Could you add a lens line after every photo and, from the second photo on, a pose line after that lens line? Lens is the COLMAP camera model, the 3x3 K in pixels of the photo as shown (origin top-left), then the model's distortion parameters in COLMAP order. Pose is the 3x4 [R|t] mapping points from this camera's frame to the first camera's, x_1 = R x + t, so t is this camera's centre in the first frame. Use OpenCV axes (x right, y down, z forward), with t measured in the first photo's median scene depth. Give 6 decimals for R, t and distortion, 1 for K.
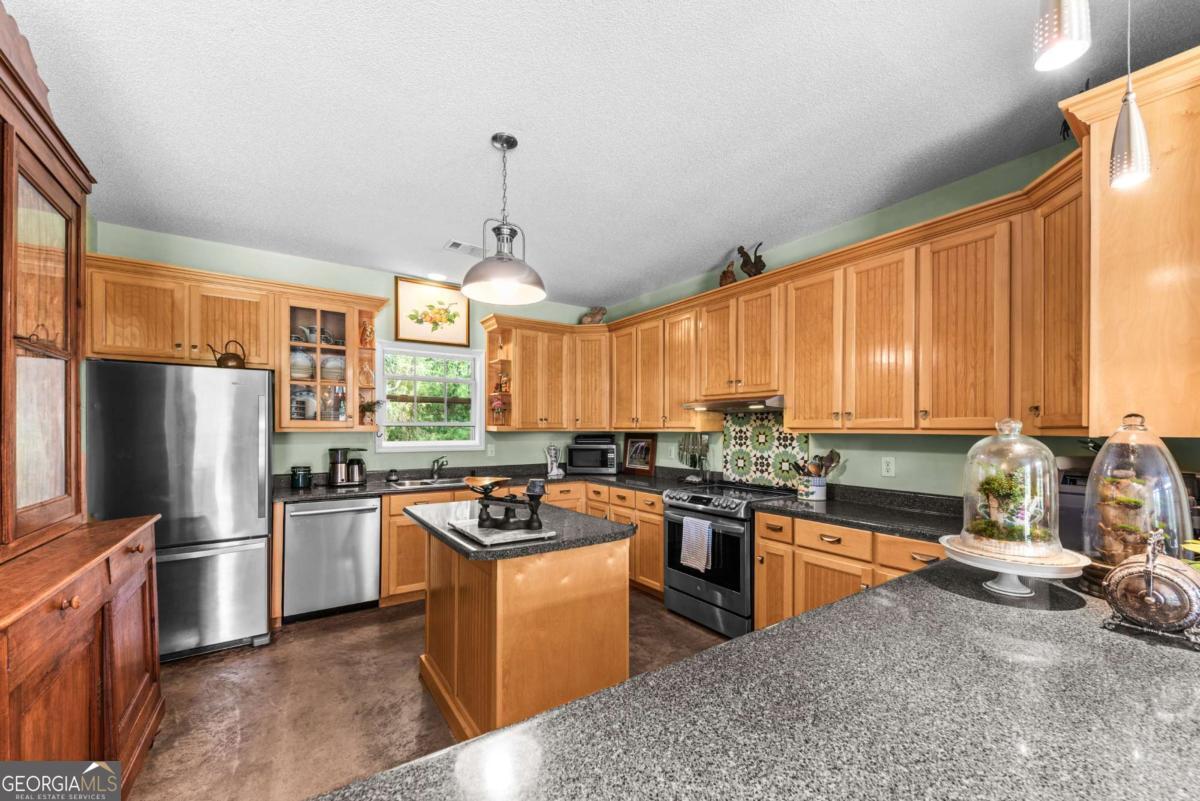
lens RADIAL K [[483.1, 0, 602.7], [0, 483.1, 430.5], [0, 0, 1]] dist [0.001630, -0.000202]
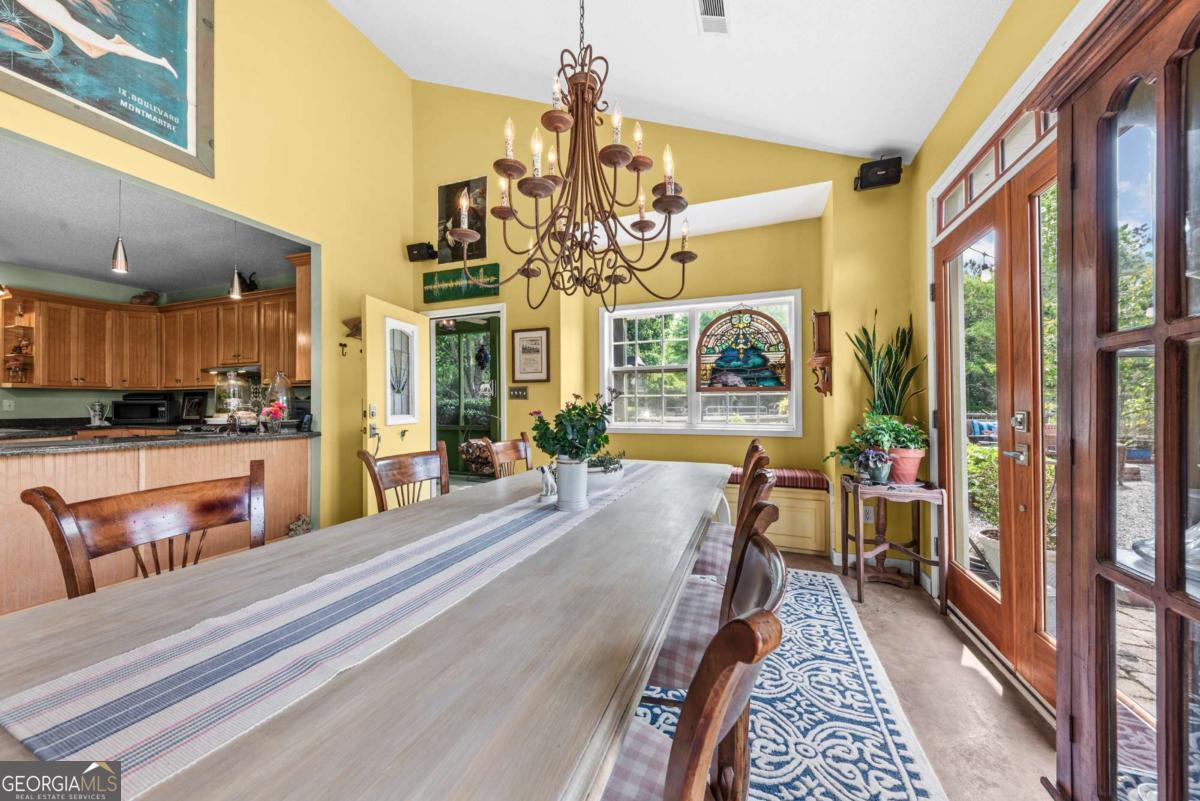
lens RADIAL K [[421.1, 0, 587.1], [0, 421.1, 403.3], [0, 0, 1]] dist [0.003095, -0.000054]
pose [[0.820148, -0.003095, 0.572143, 0.364907], [0.005193, 0.999984, -0.002034, 0.054345], [-0.572128, 0.004639, 0.820151, -0.688259]]
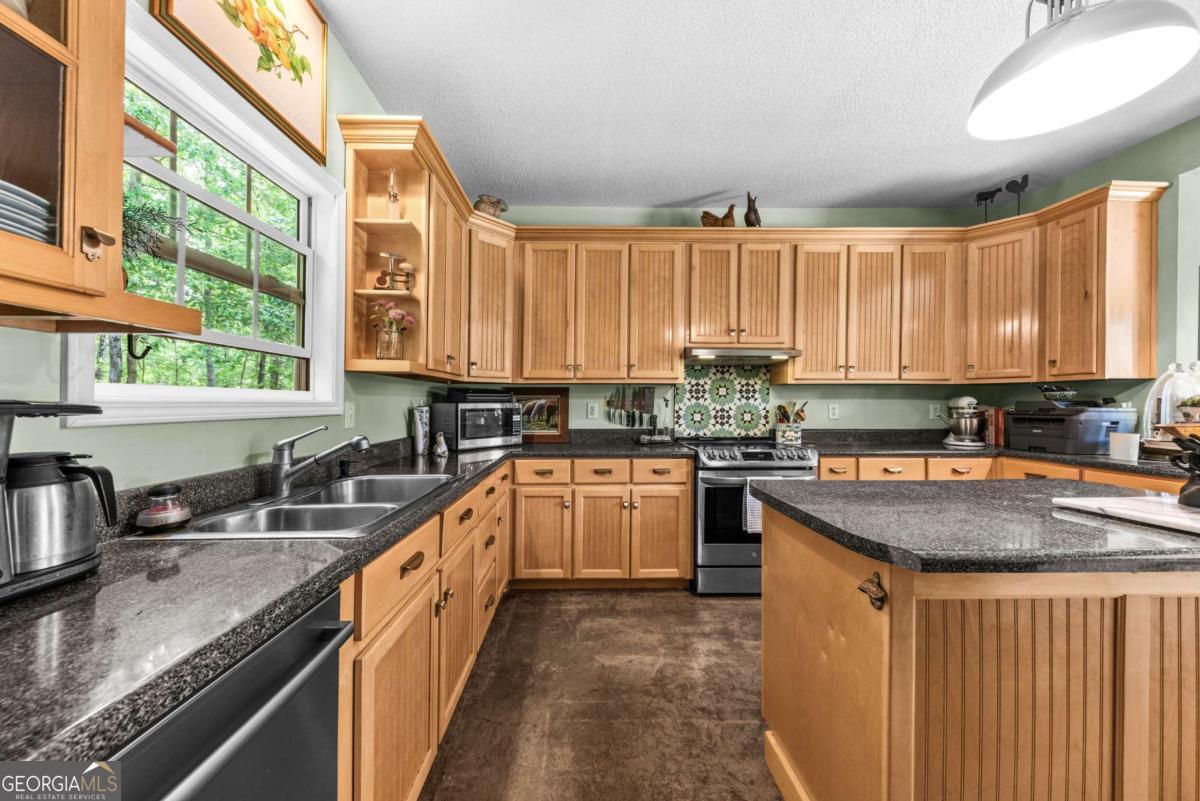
lens RADIAL K [[421.1, 0, 596.1], [0, 421.1, 404.4], [0, 0, 1]] dist [0.003095, -0.000054]
pose [[0.544258, -0.004870, 0.838904, -0.515870], [0.006114, 0.999980, 0.001839, 0.037822], [-0.838896, 0.004128, 0.544276, 0.690672]]
